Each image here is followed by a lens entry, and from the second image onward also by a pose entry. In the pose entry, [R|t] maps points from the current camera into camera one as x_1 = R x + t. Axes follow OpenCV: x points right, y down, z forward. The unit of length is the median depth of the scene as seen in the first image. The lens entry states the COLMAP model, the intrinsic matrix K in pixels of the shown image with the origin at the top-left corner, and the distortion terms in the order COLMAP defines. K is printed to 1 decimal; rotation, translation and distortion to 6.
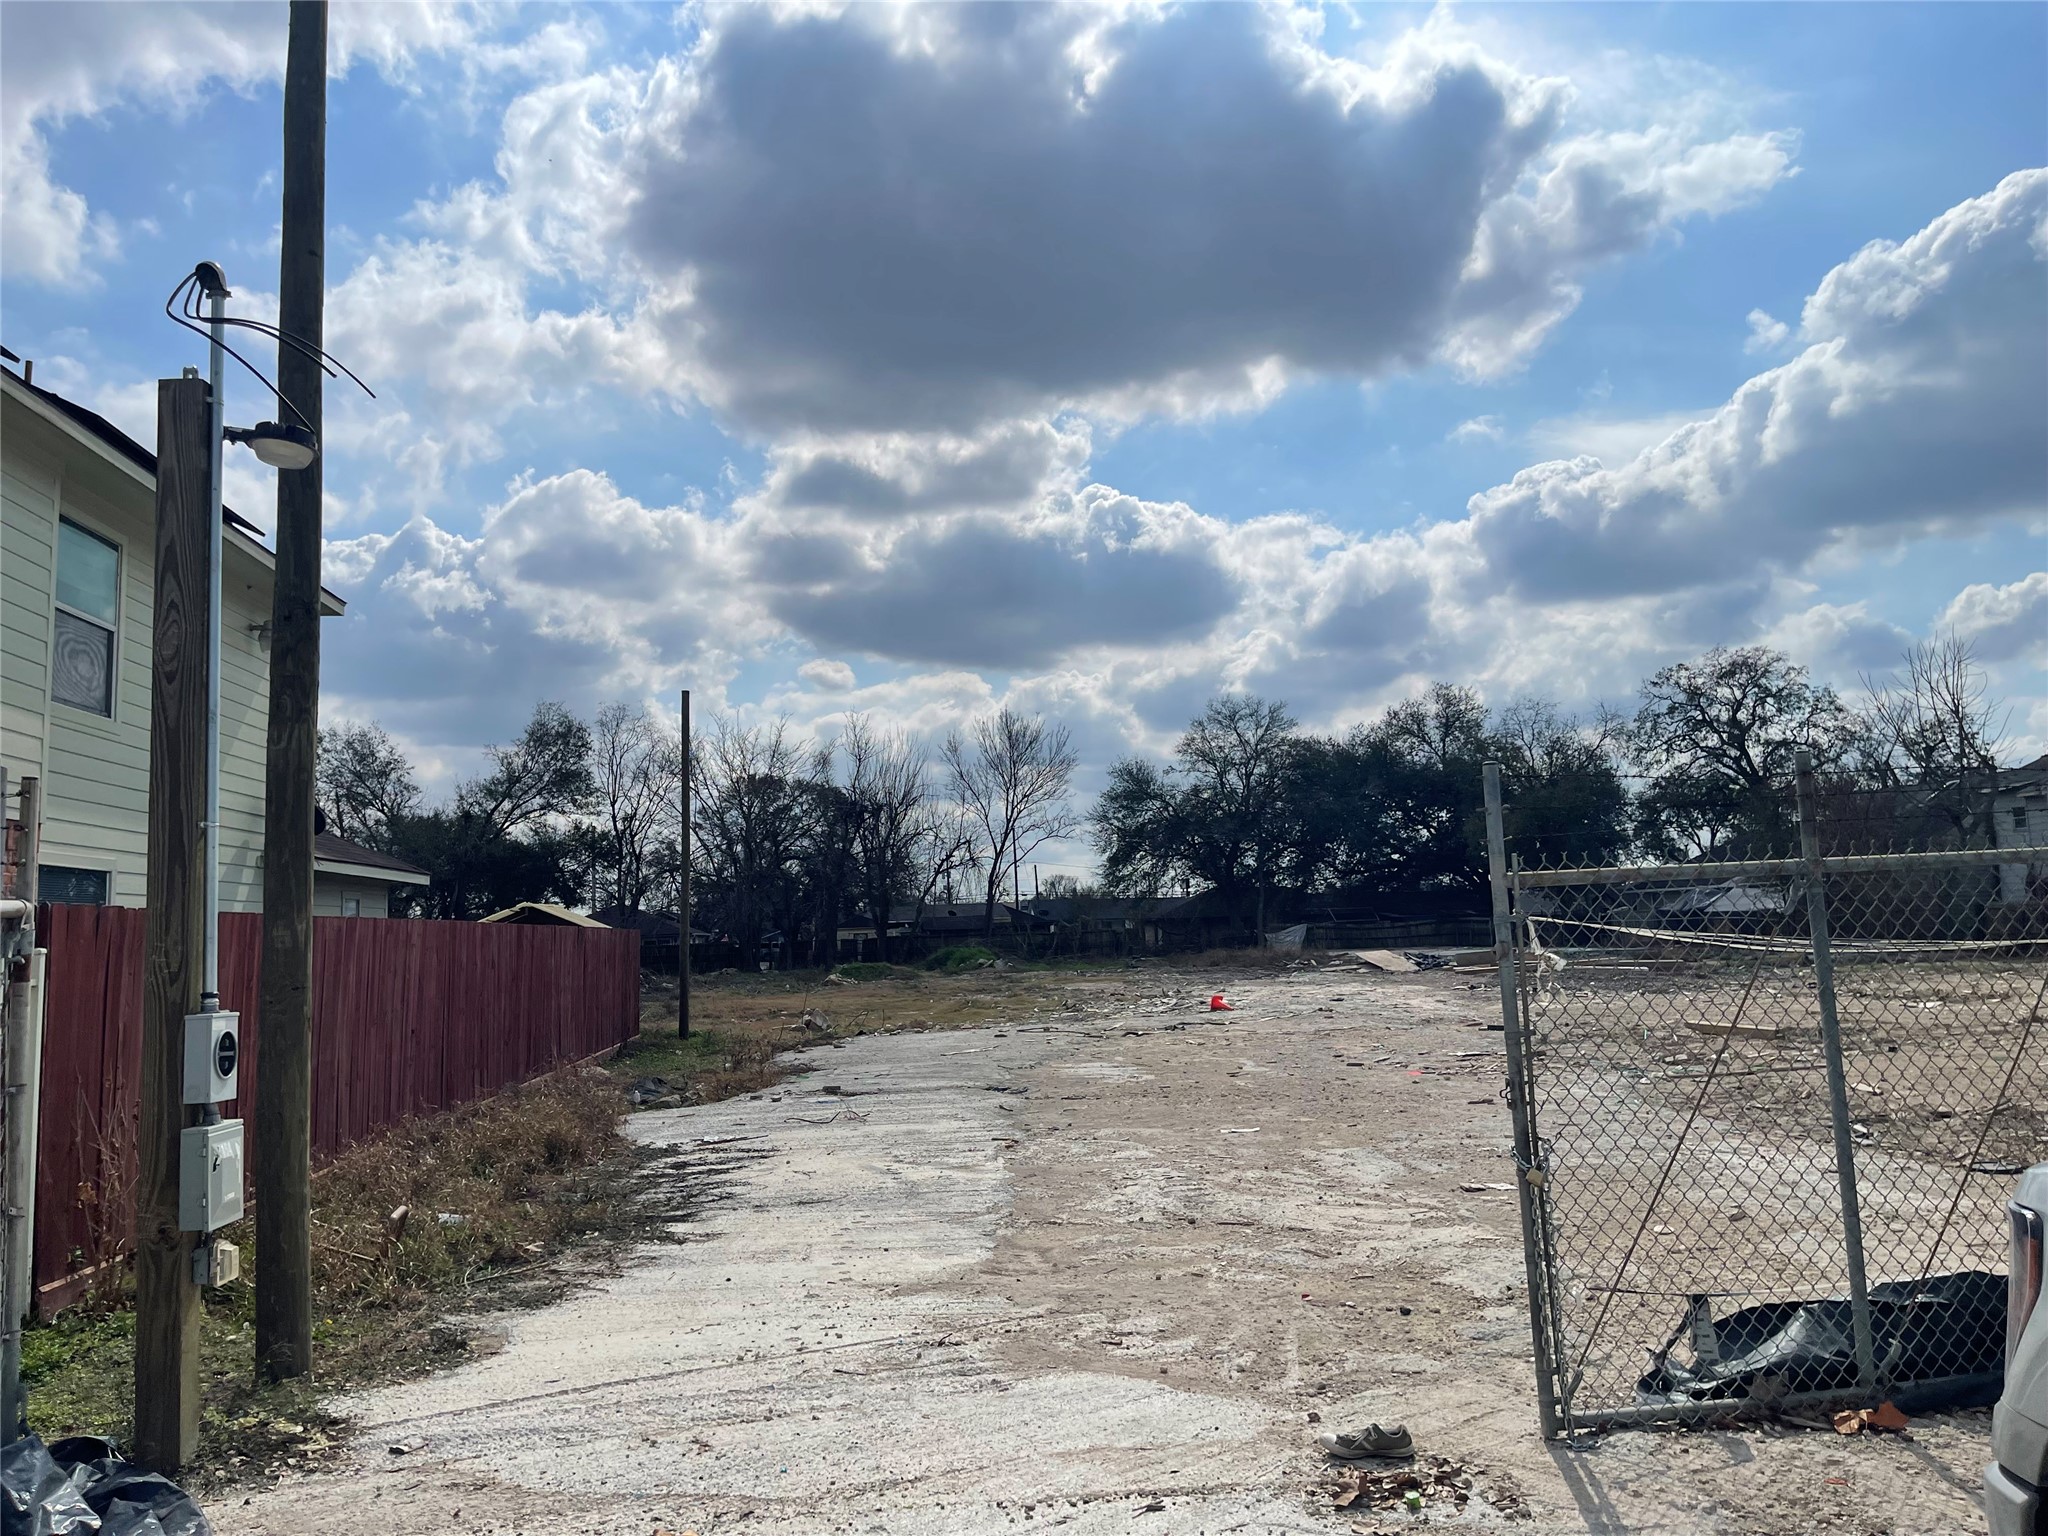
lens RADIAL K [[1553.5, 0, 1016.5], [0, 1553.5, 761.9], [0, 0, 1]] dist [0.064451, -0.087892]
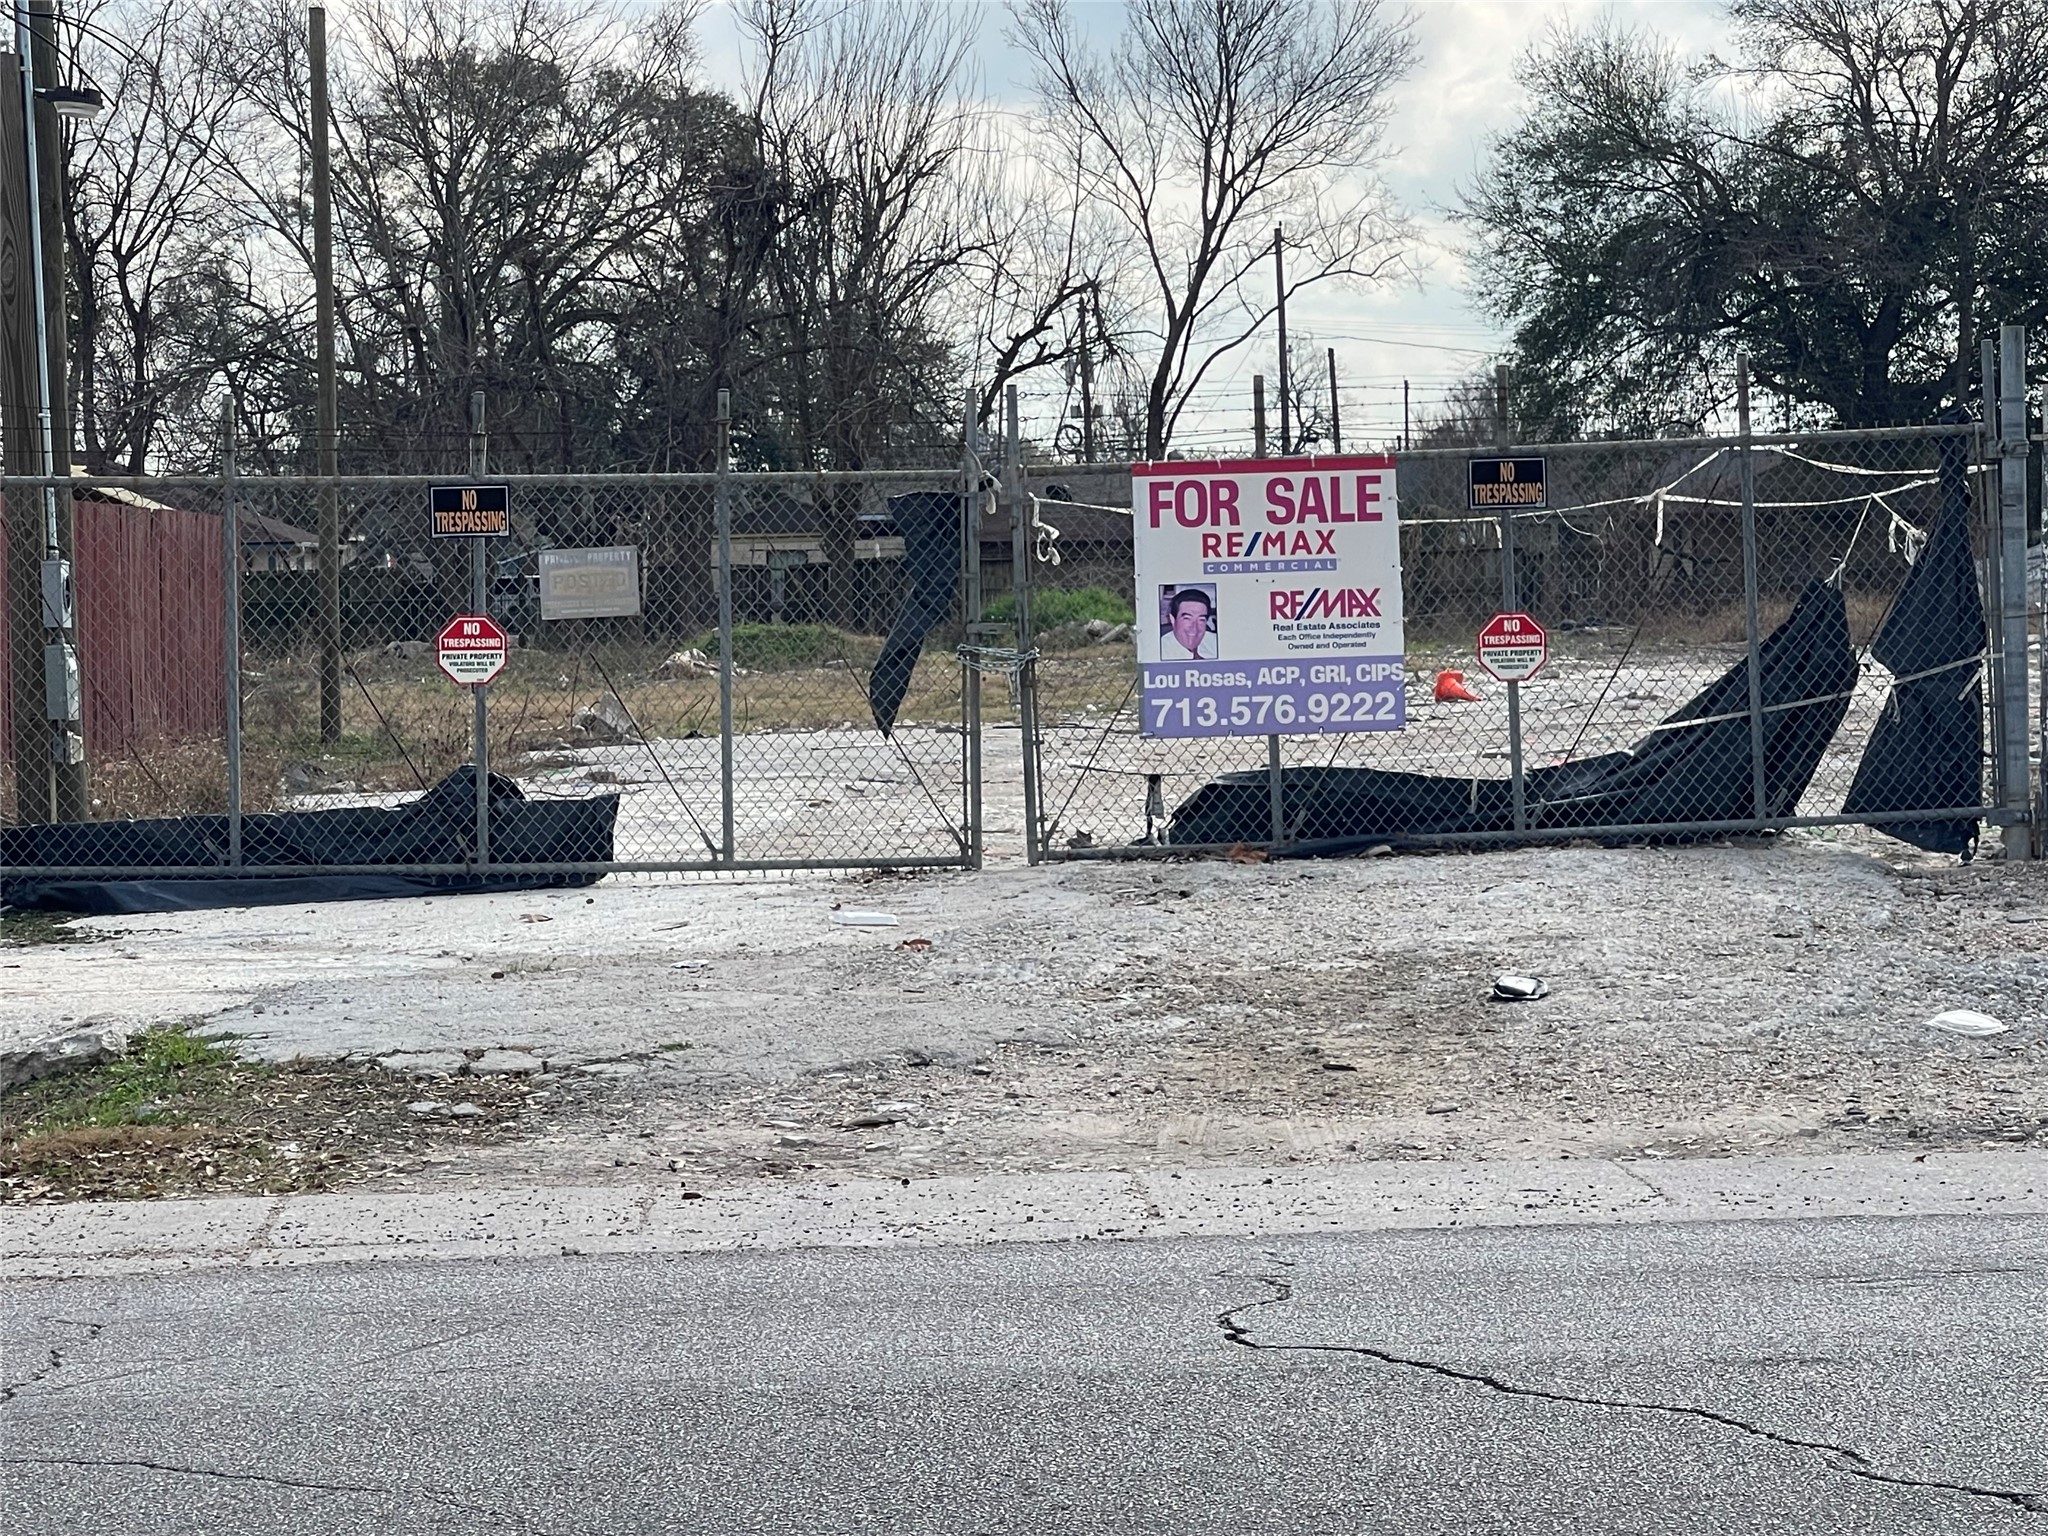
lens RADIAL K [[5692.1, 0, 1044.3], [0, 5692.1, 763.8], [0, 0, 1]] dist [0.174739, 0.000000]
pose [[0.997724, 0.013141, -0.066140, 0.040677], [-0.003480, 0.989556, 0.144107, -0.023700], [0.067343, -0.143549, 0.987349, -0.240105]]
